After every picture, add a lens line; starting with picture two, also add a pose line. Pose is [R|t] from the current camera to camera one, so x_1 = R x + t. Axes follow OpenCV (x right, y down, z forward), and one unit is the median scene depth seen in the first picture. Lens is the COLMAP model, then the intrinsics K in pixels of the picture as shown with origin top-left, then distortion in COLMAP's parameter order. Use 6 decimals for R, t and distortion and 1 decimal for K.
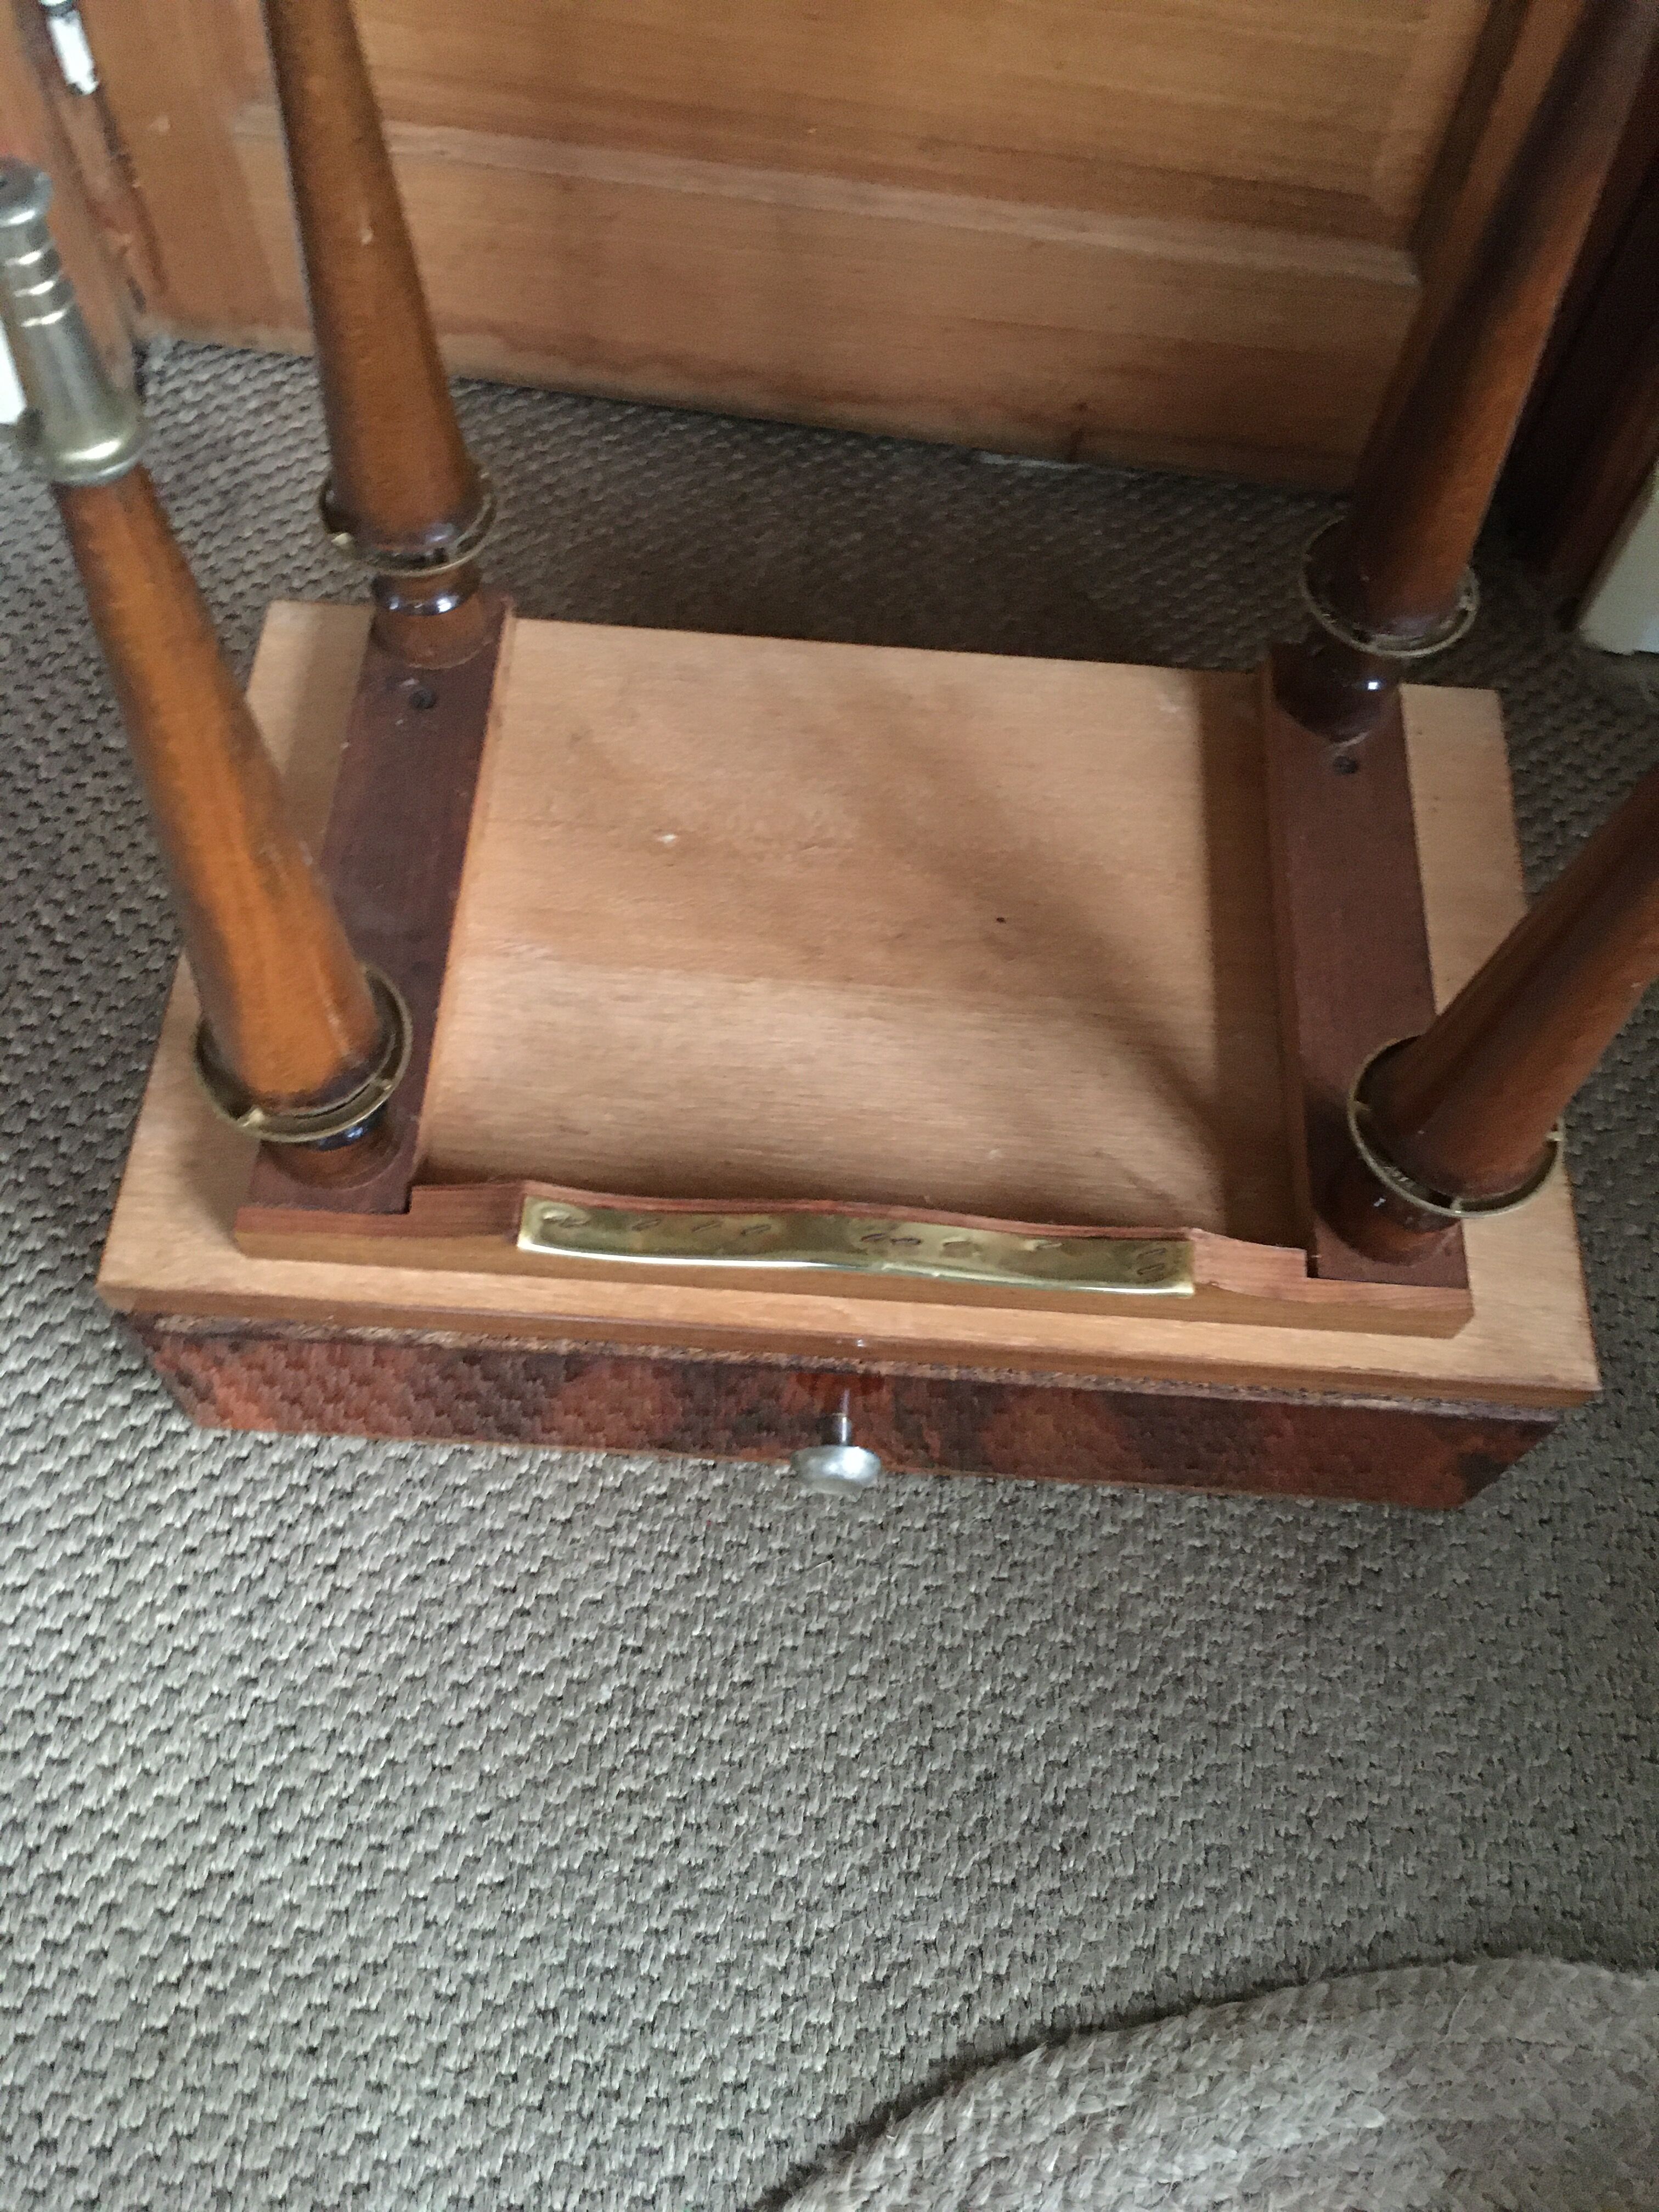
lens RADIAL K [[1892.9, 0, 841.0], [0, 1892.9, 1103.5], [0, 0, 1]] dist [0.084393, -0.121013]
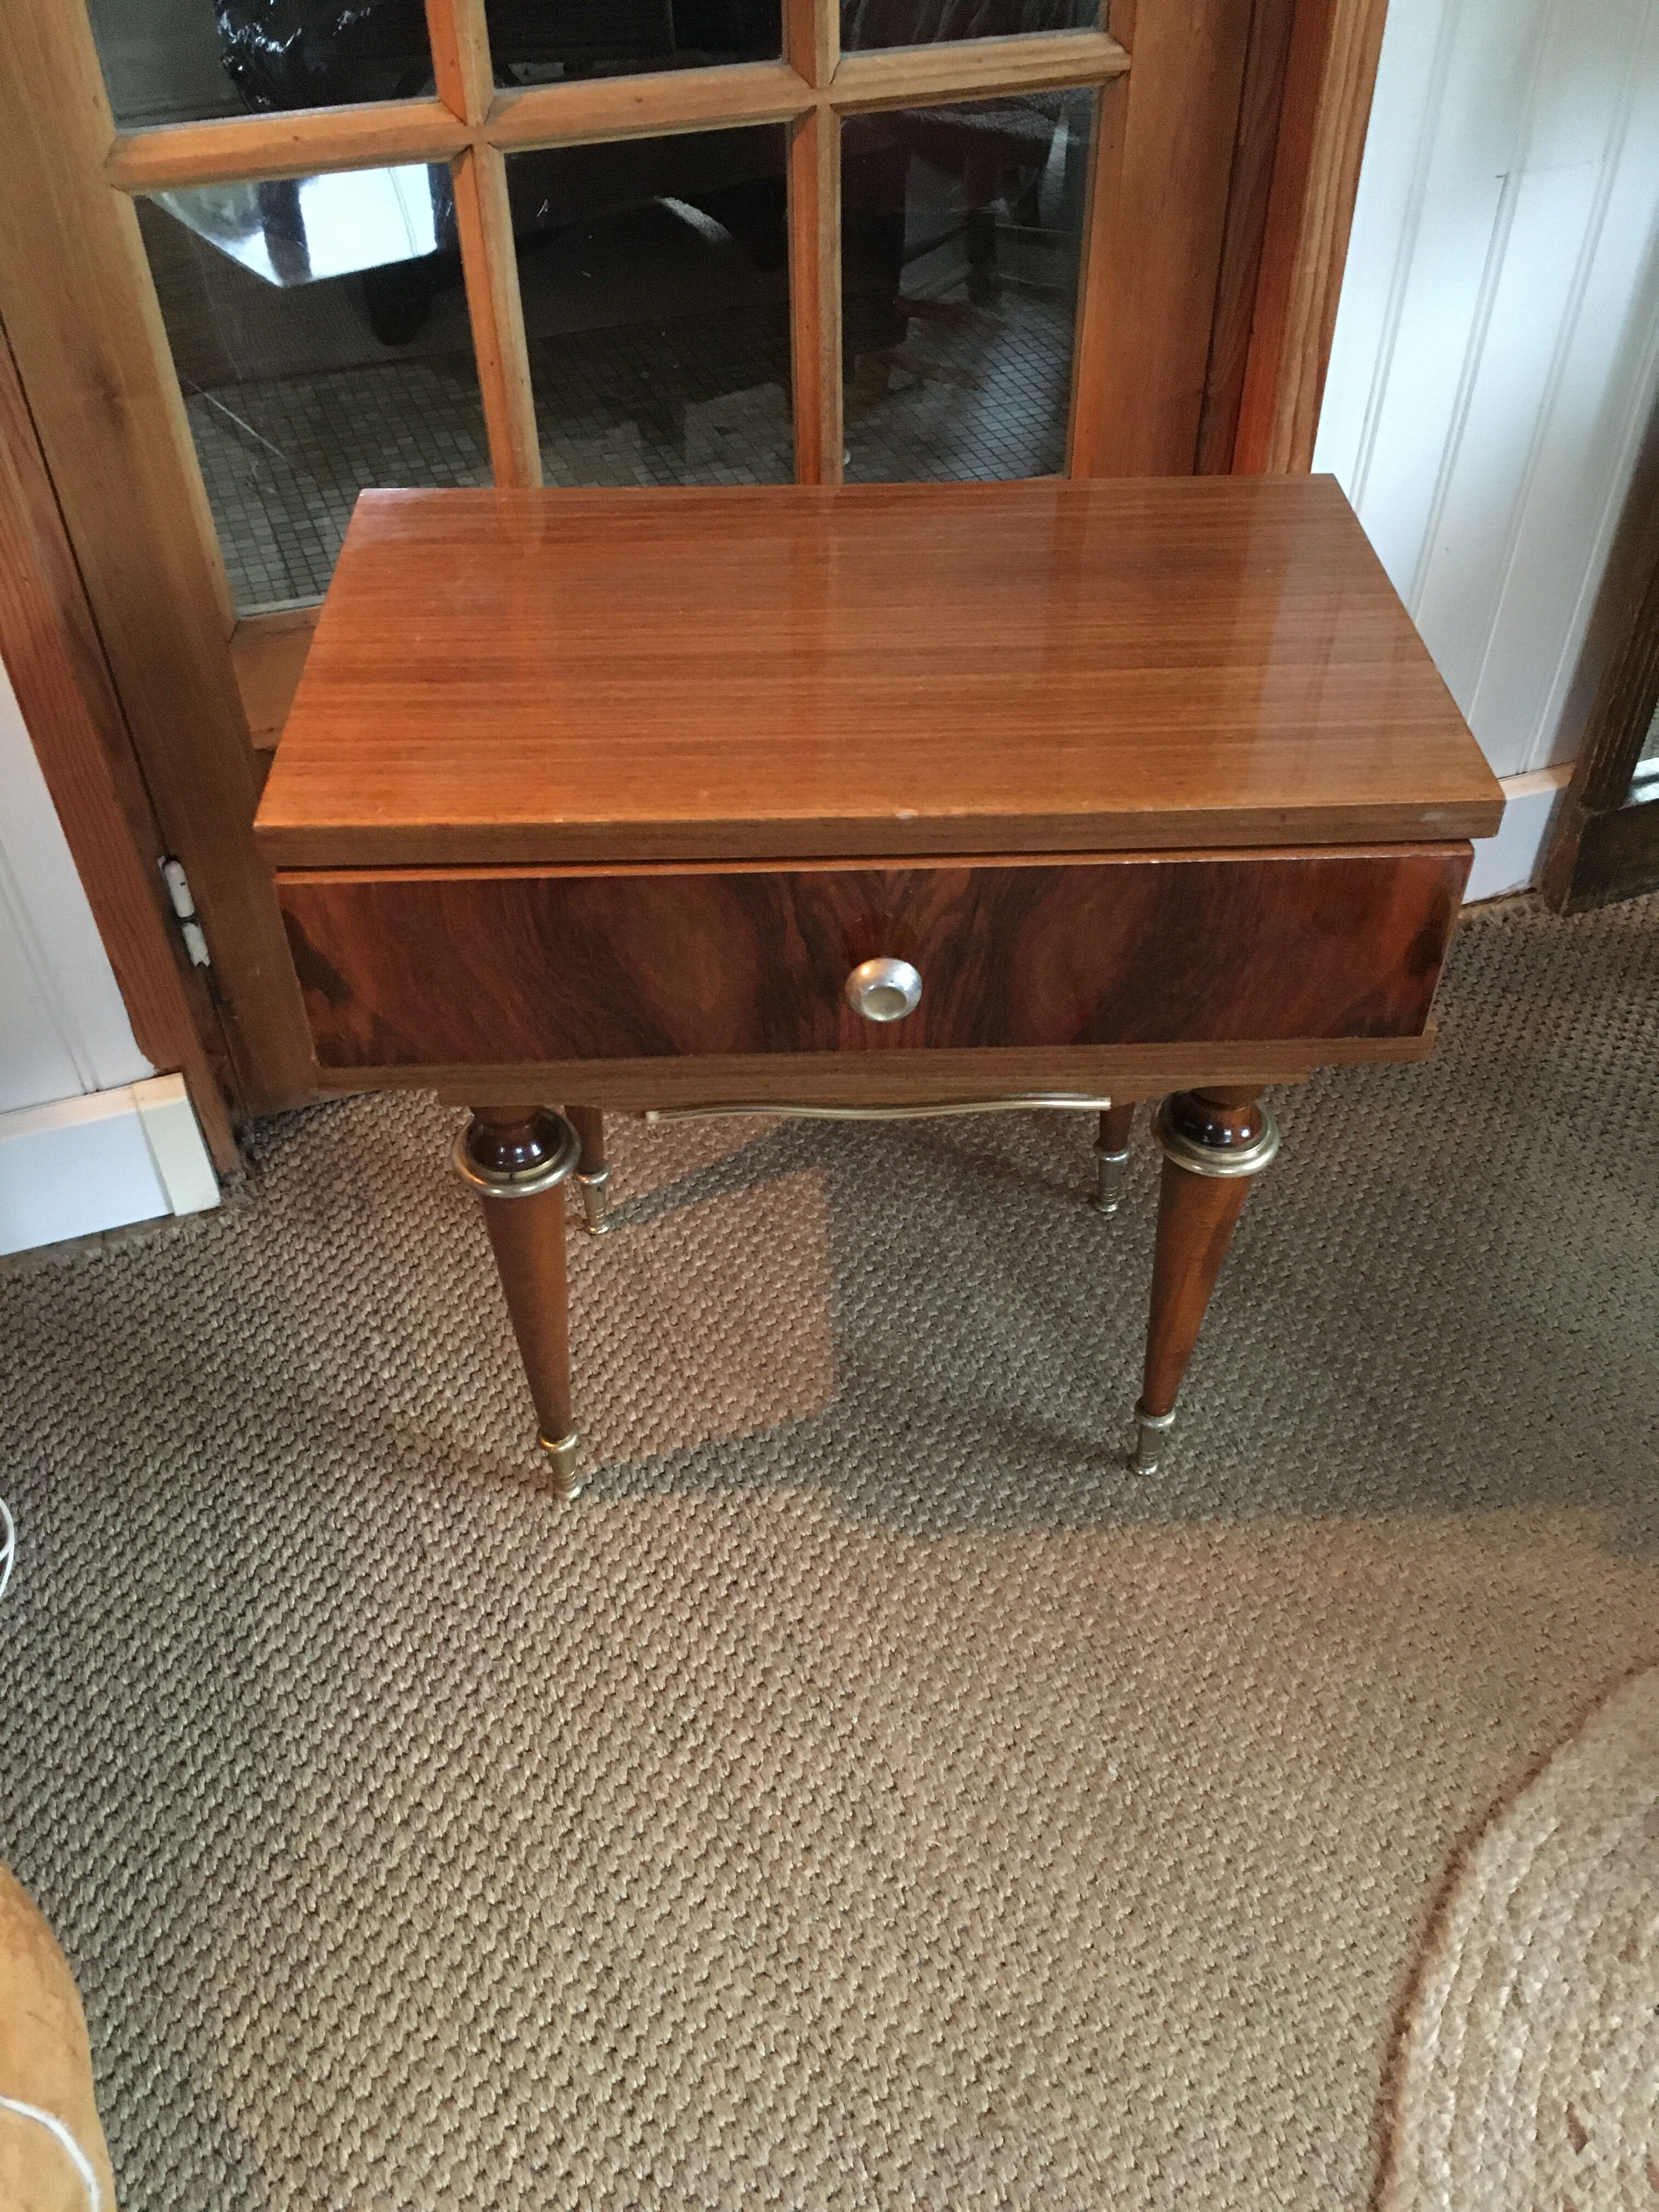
lens RADIAL K [[1892.9, 0, 841.7], [0, 1892.9, 1091.3], [0, 0, 1]] dist [0.084393, -0.121013]
pose [[0.885247, -0.349265, 0.307166, -0.570203], [0.429664, 0.866970, -0.252491, 0.145522], [-0.178118, 0.355495, 0.917550, -0.448527]]
